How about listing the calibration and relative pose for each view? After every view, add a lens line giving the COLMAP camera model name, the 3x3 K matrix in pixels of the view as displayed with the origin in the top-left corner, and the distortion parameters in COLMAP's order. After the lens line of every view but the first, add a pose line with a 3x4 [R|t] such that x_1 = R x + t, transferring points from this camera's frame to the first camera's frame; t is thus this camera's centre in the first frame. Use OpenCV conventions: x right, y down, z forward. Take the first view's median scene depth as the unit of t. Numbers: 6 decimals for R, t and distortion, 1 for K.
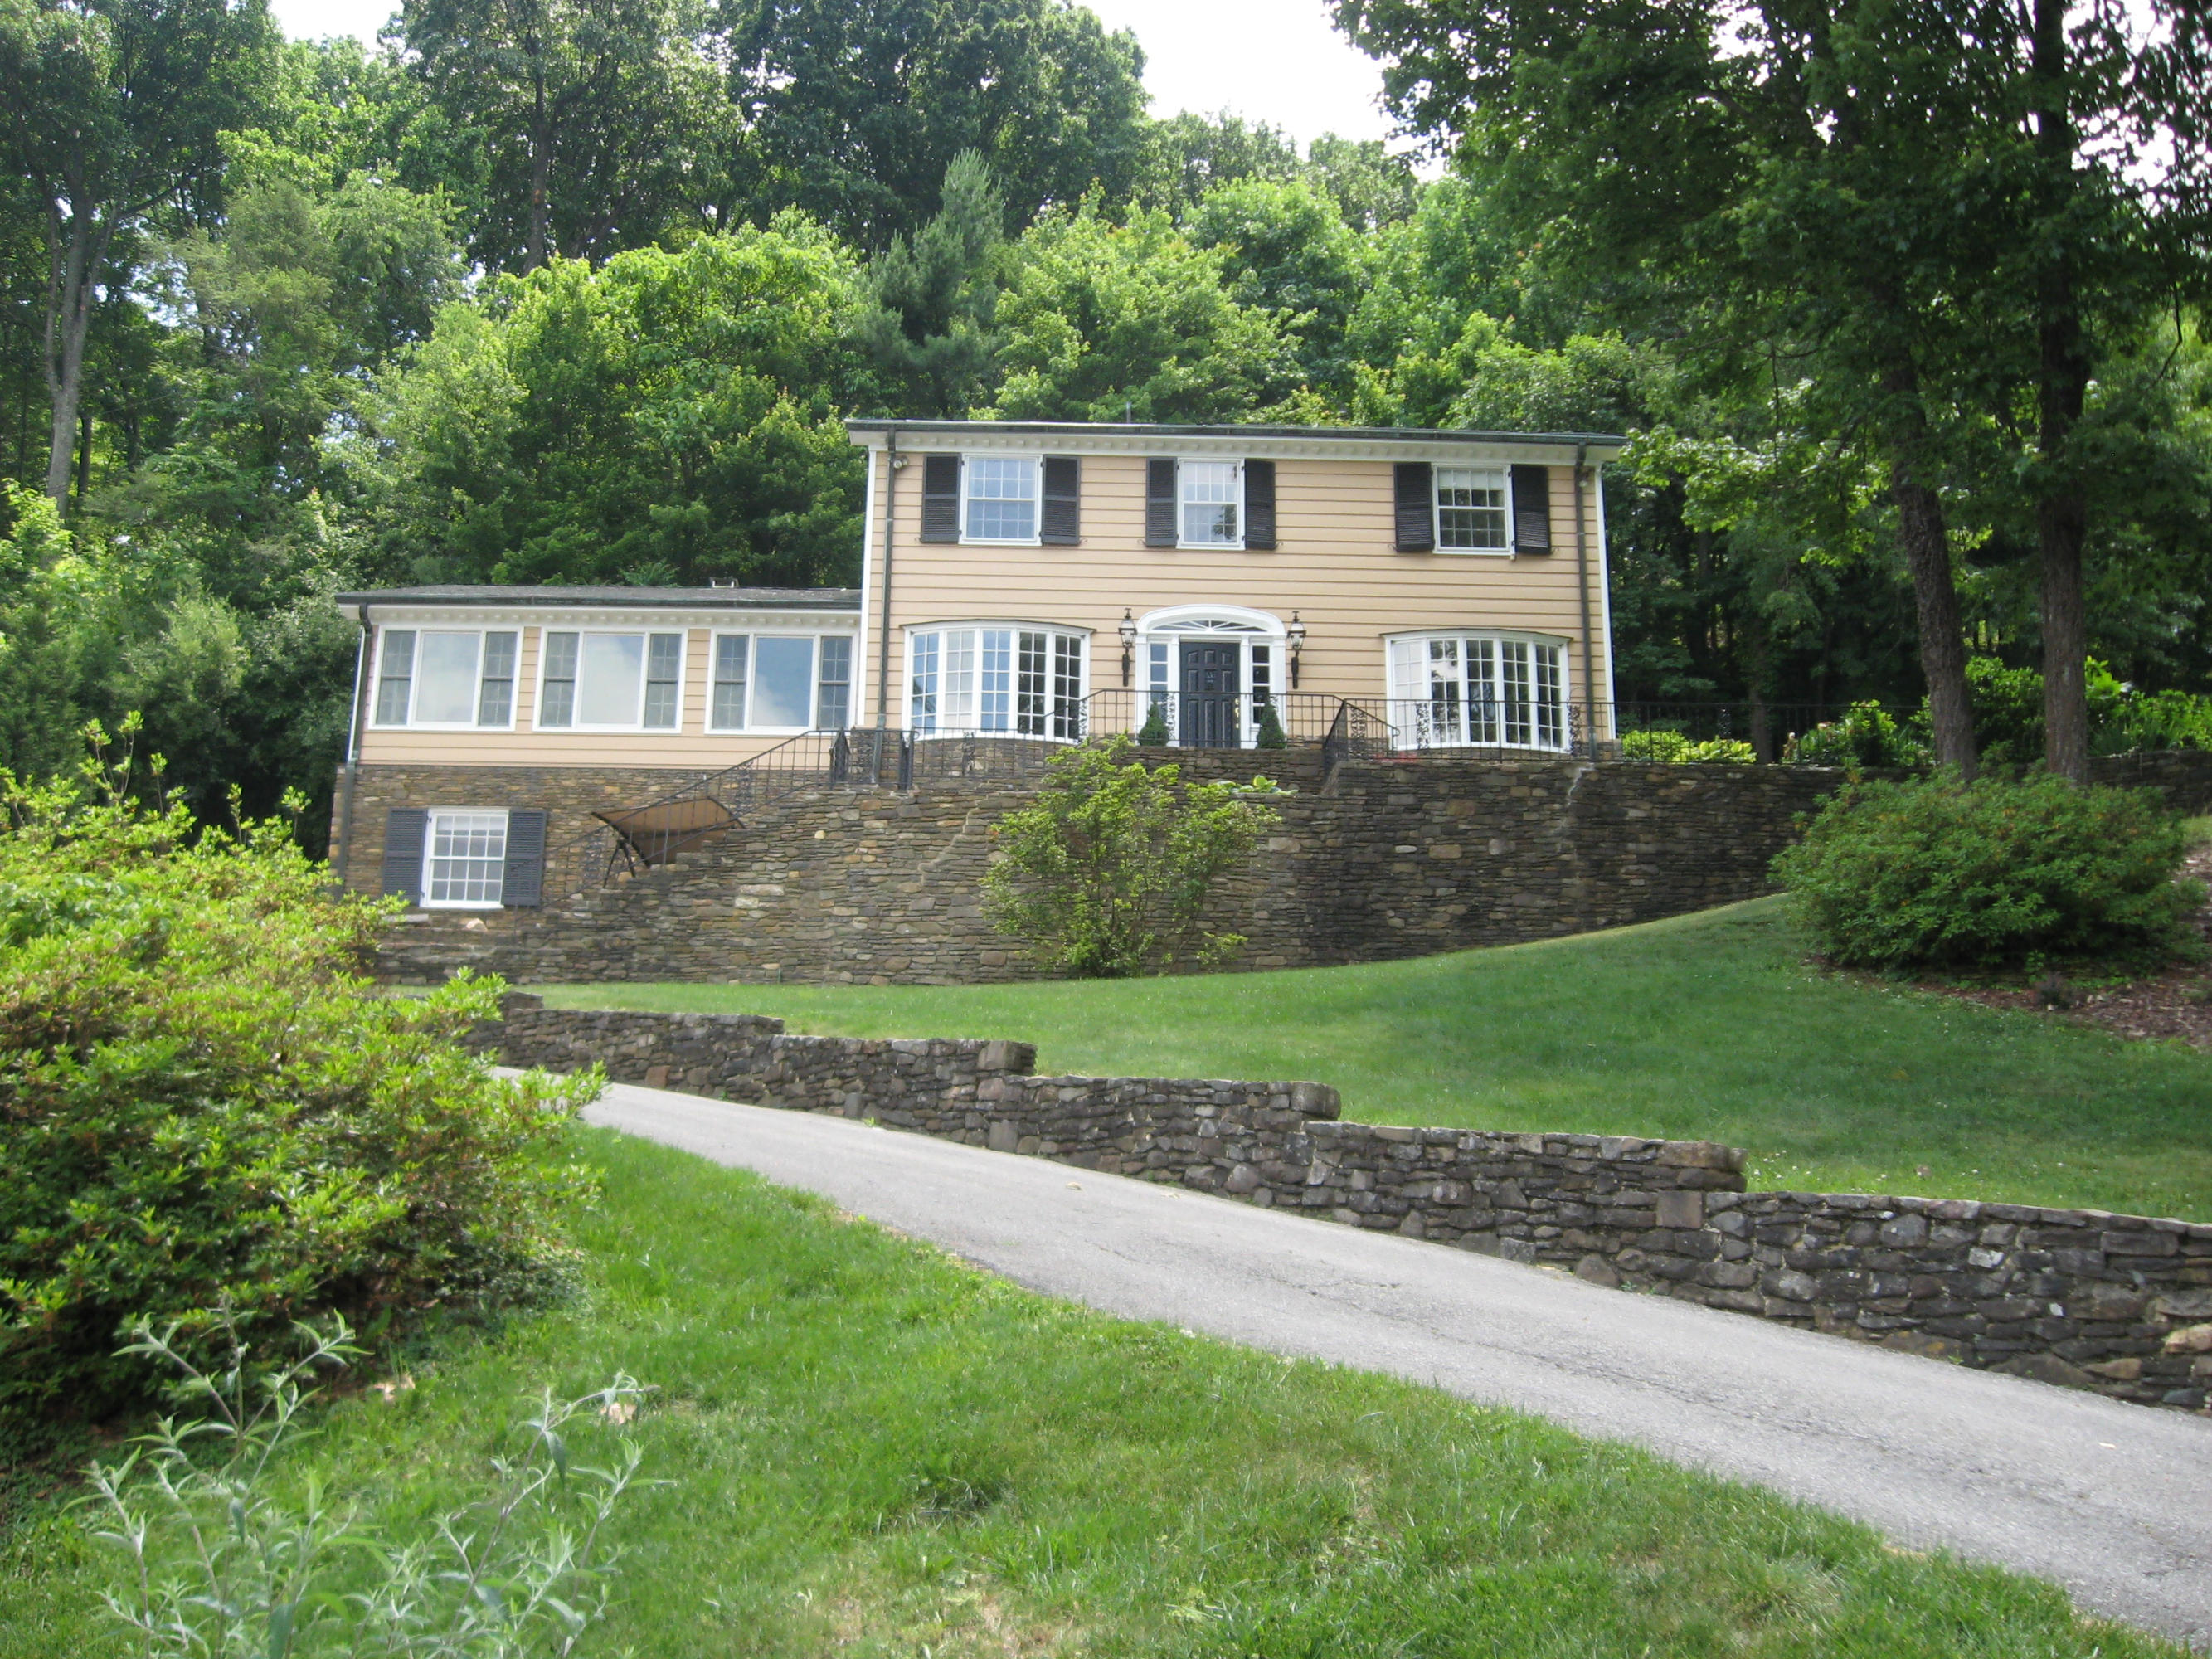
lens RADIAL K [[2314.5, 0, 1115.5], [0, 2314.5, 801.9], [0, 0, 1]] dist [-0.141851, 0.082042]
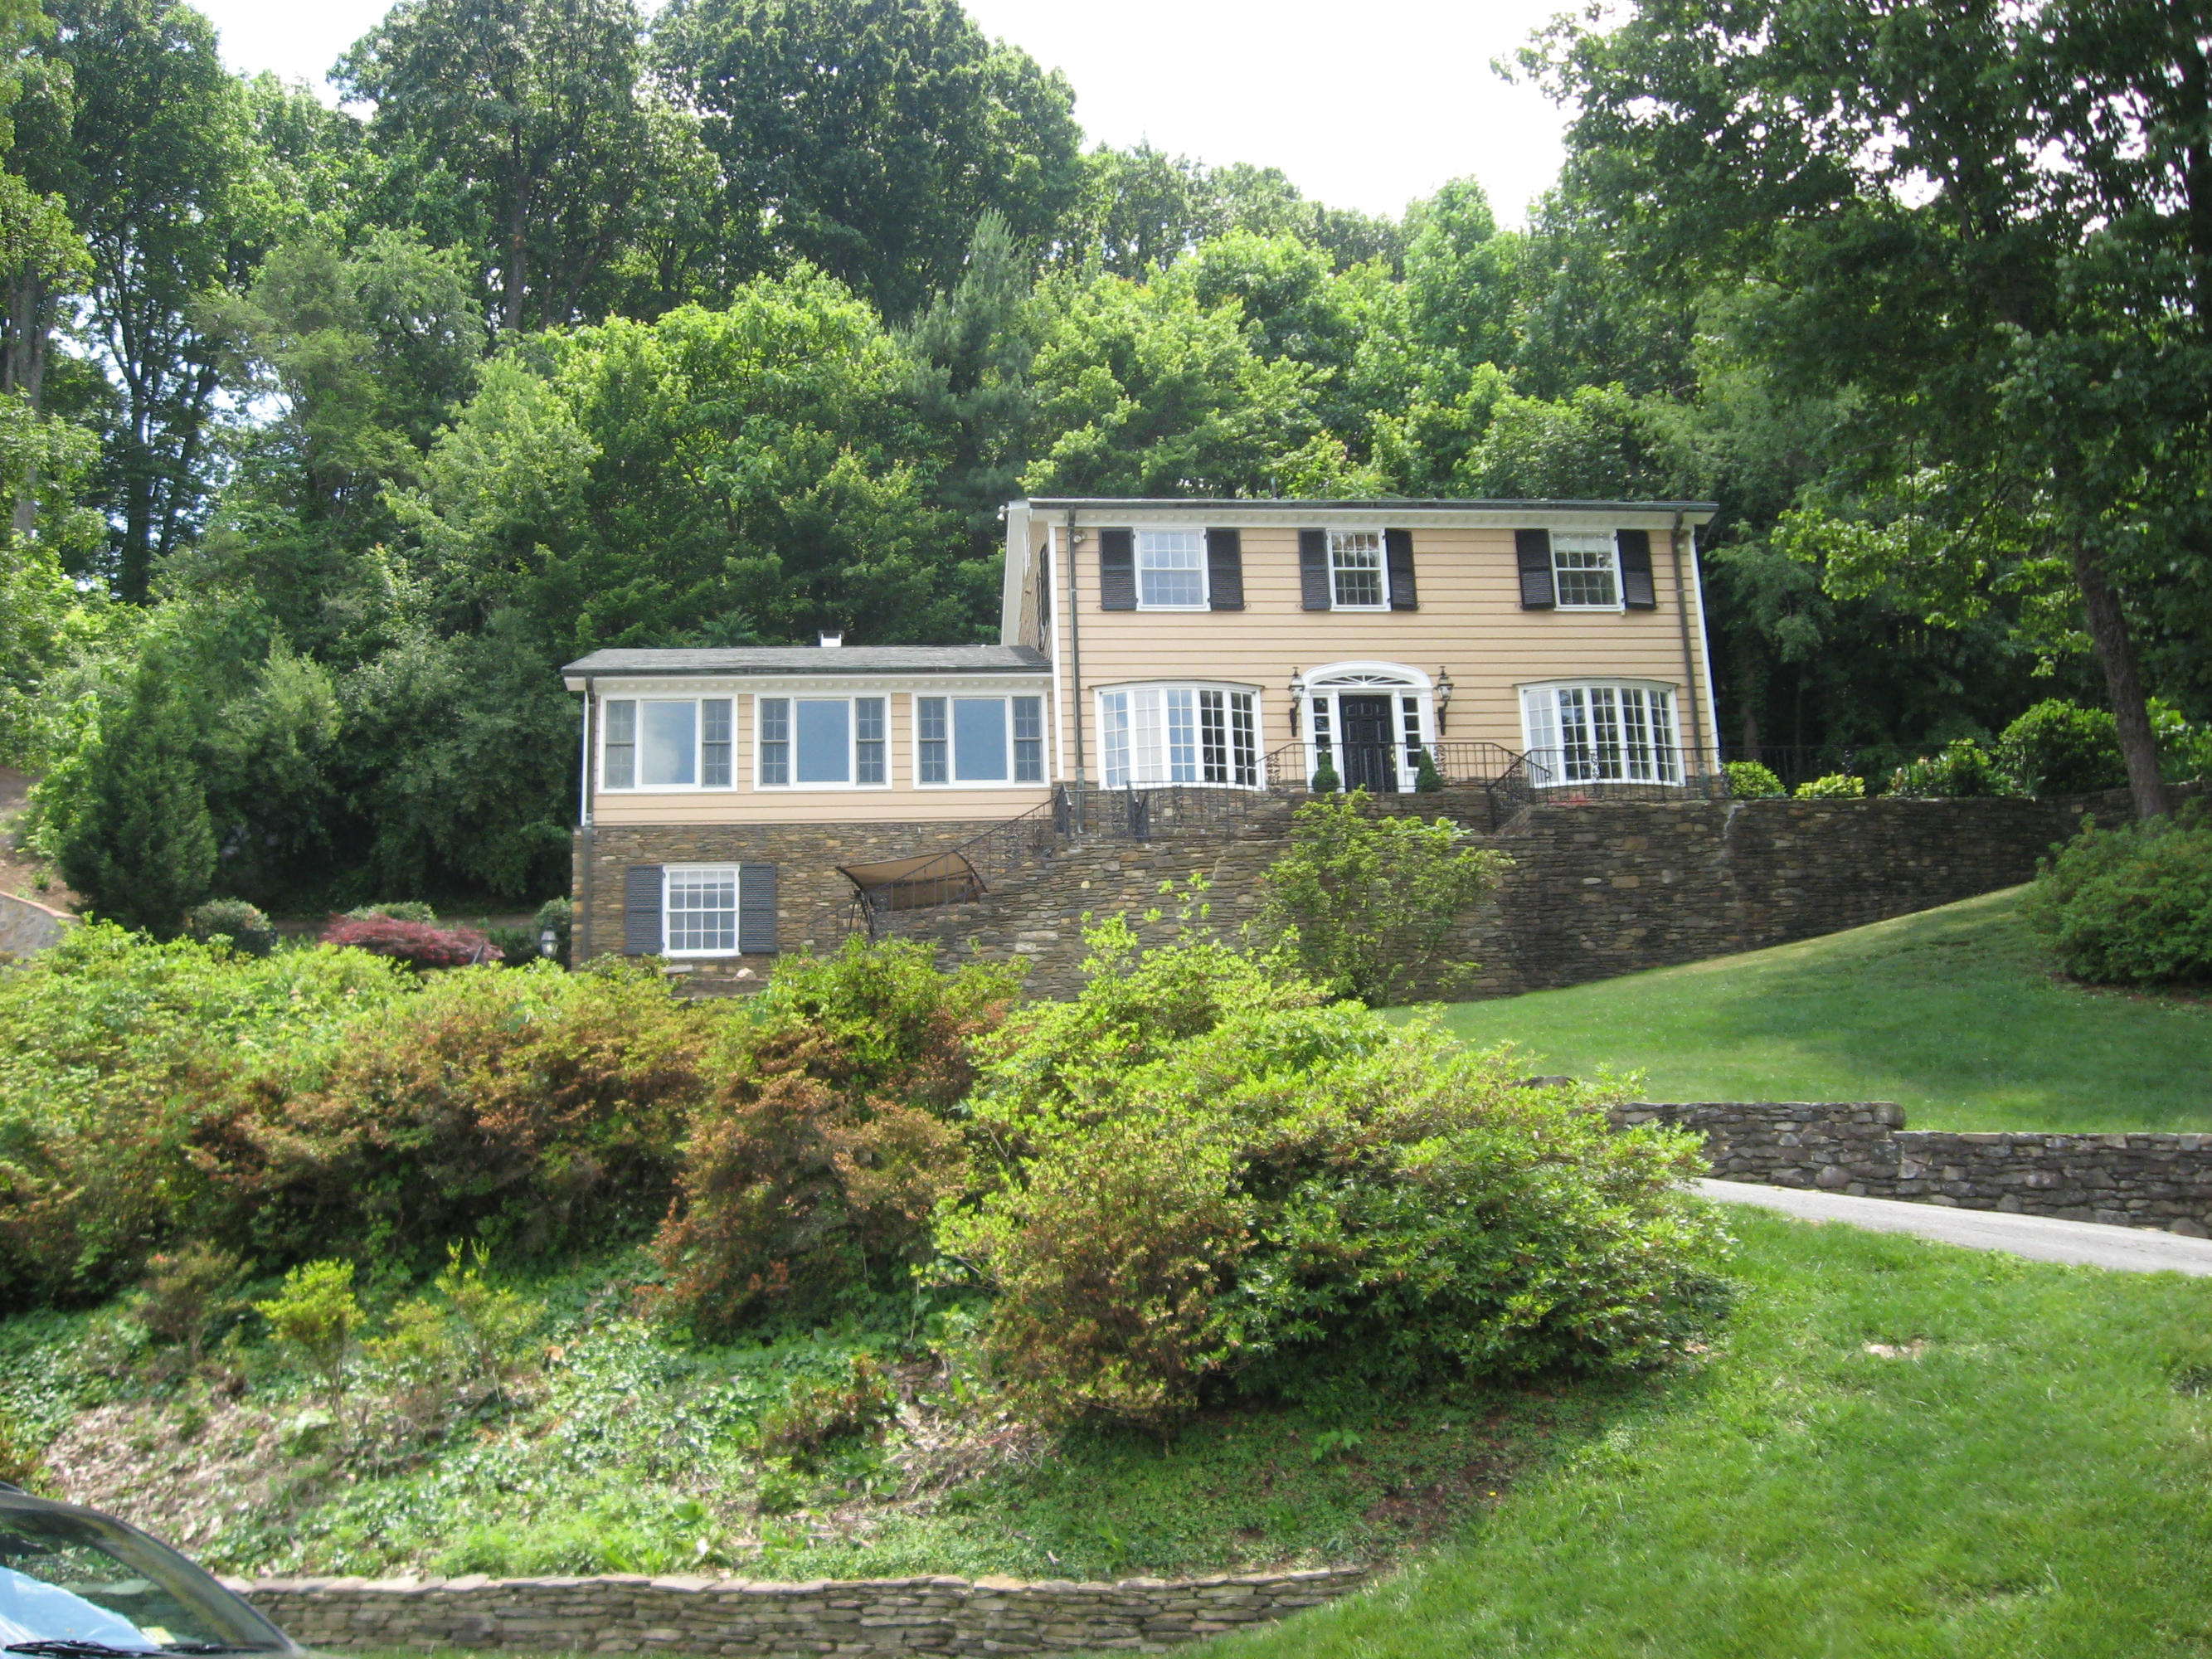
lens RADIAL K [[2314.5, 0, 1115.5], [0, 2314.5, 801.9], [0, 0, 1]] dist [-0.141851, 0.082042]
pose [[0.996002, -0.027428, 0.085018, -0.174045], [0.027056, 0.999619, 0.005525, -0.026605], [-0.085137, -0.003203, 0.996364, -0.101510]]
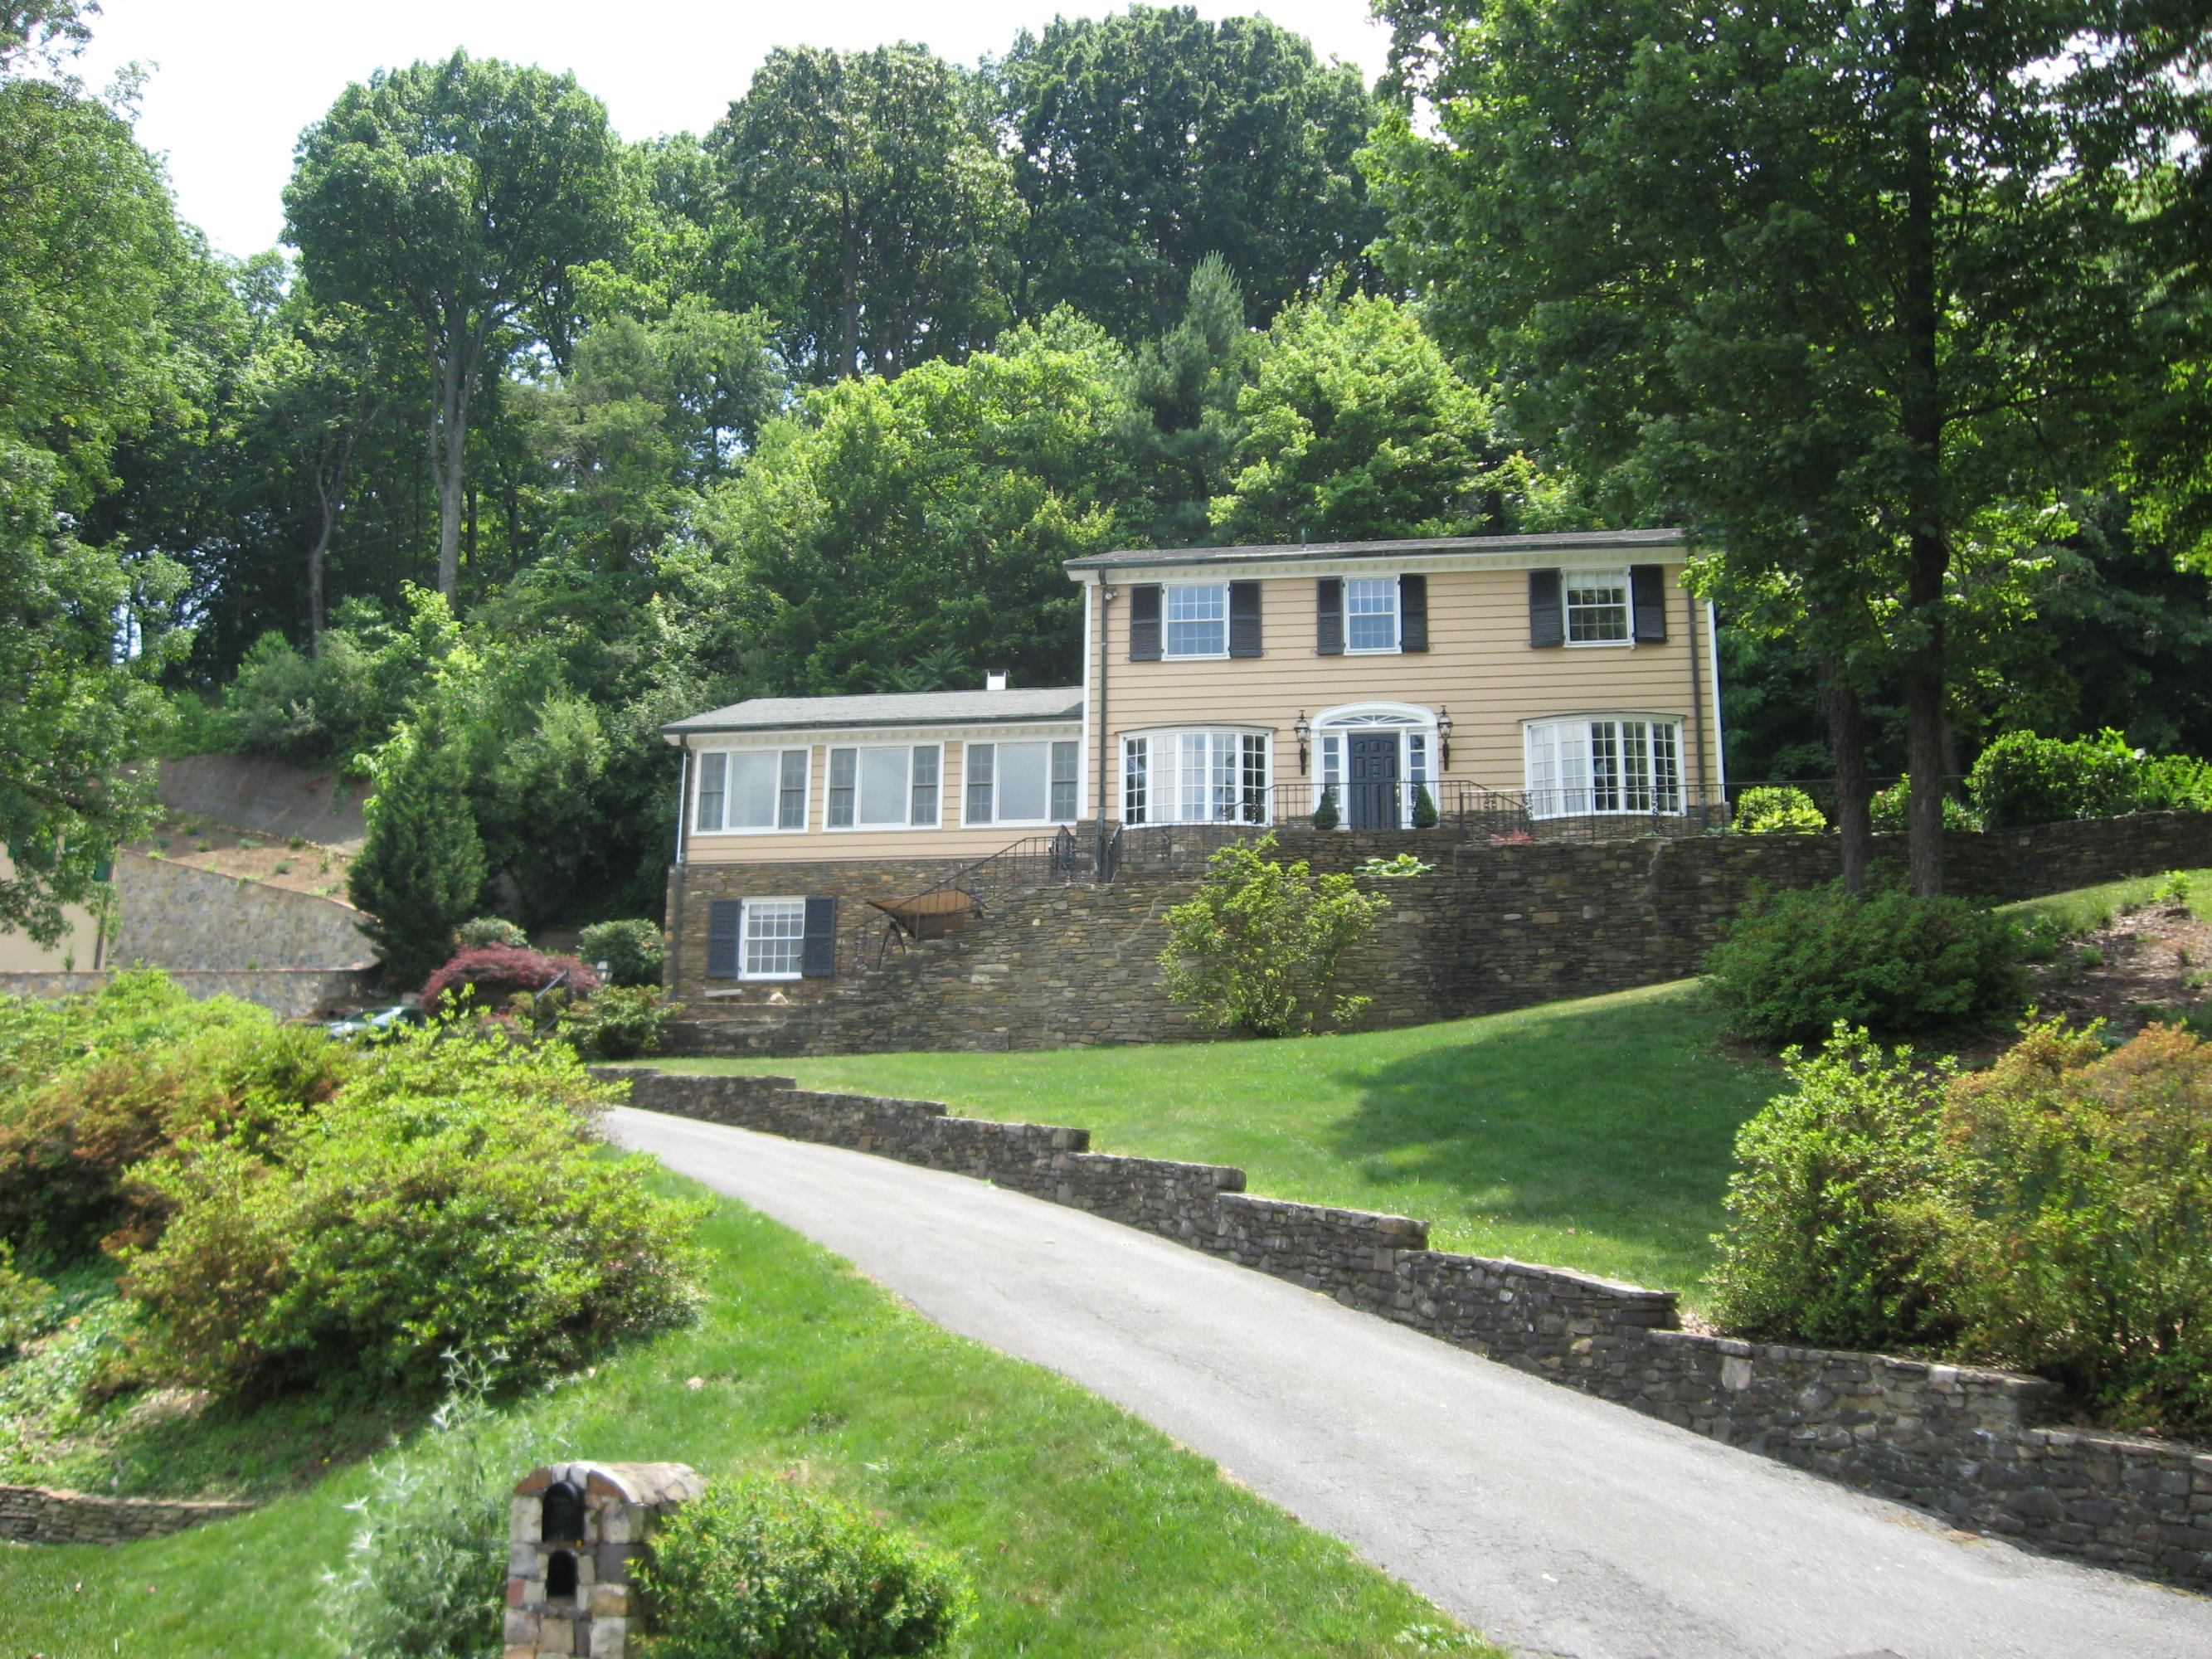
lens RADIAL K [[2314.5, 0, 1115.5], [0, 2314.5, 801.9], [0, 0, 1]] dist [-0.141851, 0.082042]
pose [[0.985607, -0.042159, -0.163709, 0.101778], [0.044309, 0.998973, 0.009499, -0.050904], [0.163140, -0.016616, 0.986463, -0.189490]]
